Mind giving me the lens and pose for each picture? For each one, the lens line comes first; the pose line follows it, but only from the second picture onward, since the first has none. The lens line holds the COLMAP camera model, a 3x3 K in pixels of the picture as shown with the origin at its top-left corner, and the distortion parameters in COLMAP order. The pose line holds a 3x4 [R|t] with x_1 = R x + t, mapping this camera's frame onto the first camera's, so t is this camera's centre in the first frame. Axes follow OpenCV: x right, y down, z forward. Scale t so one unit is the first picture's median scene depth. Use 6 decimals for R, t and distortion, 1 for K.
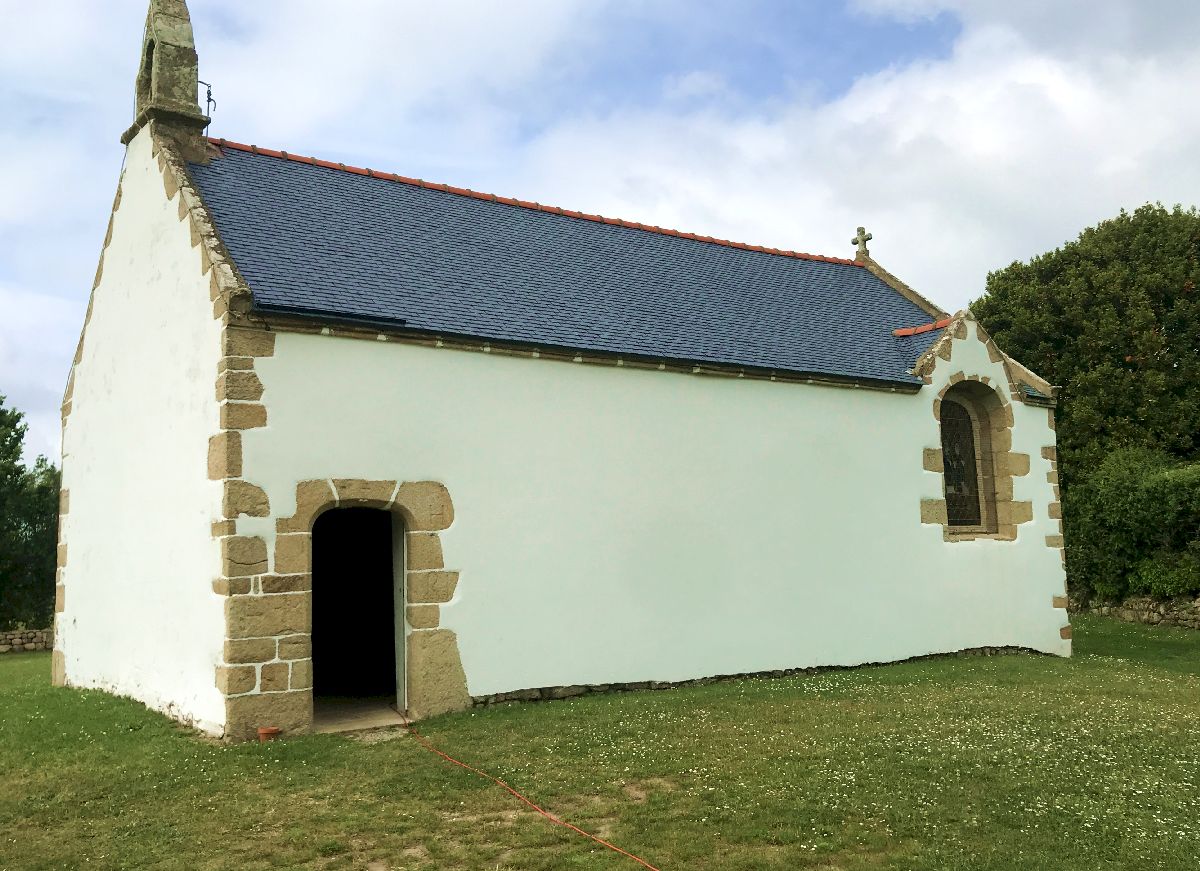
lens RADIAL K [[1029.8, 0, 600.0], [0, 1029.8, 435.5], [0, 0, 1]] dist [0.003436, 0.004496]
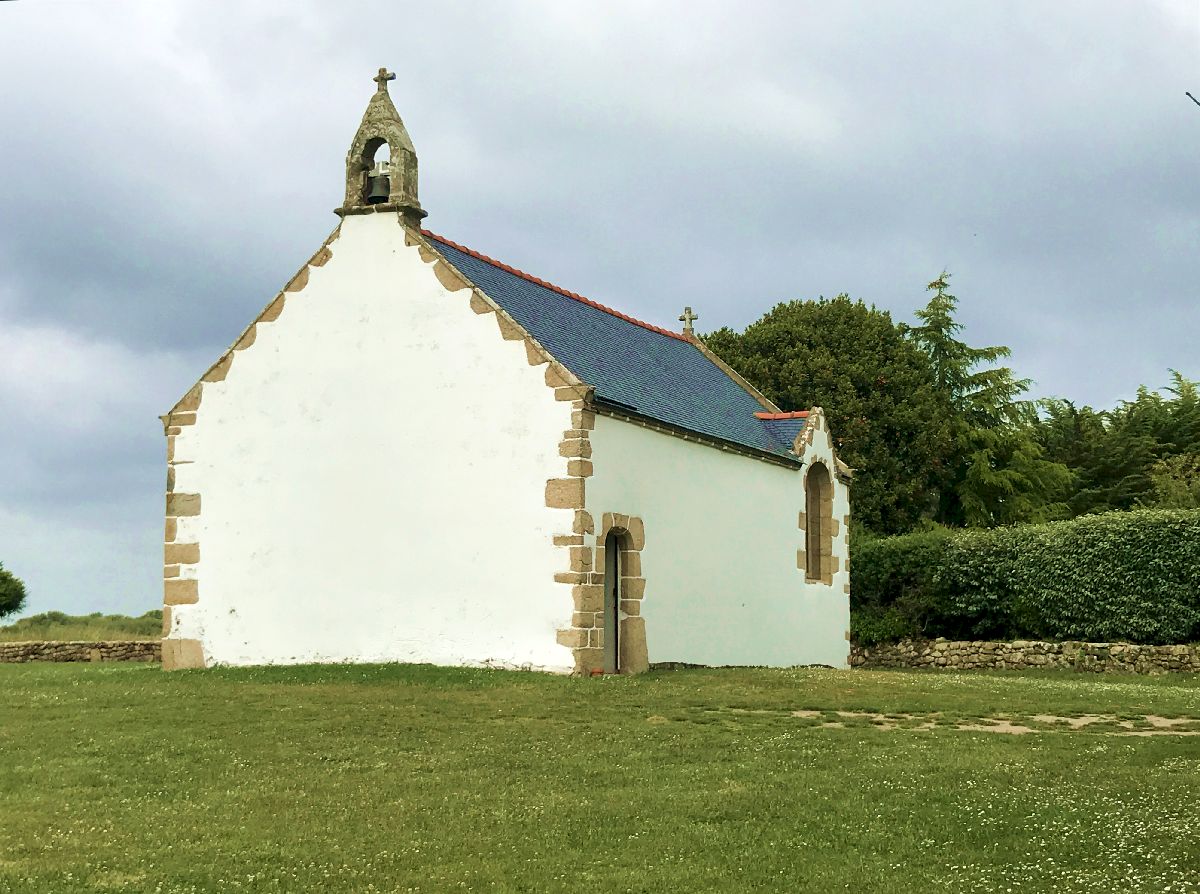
lens RADIAL K [[1613.4, 0, 600.0], [0, 1613.4, 447.0], [0, 0, 1]] dist [0.198987, -0.727656]
pose [[0.865584, 0.094001, 0.491862, -0.913741], [-0.095142, 0.995203, -0.022764, 0.001198], [-0.491642, -0.027092, 0.870376, -0.665713]]
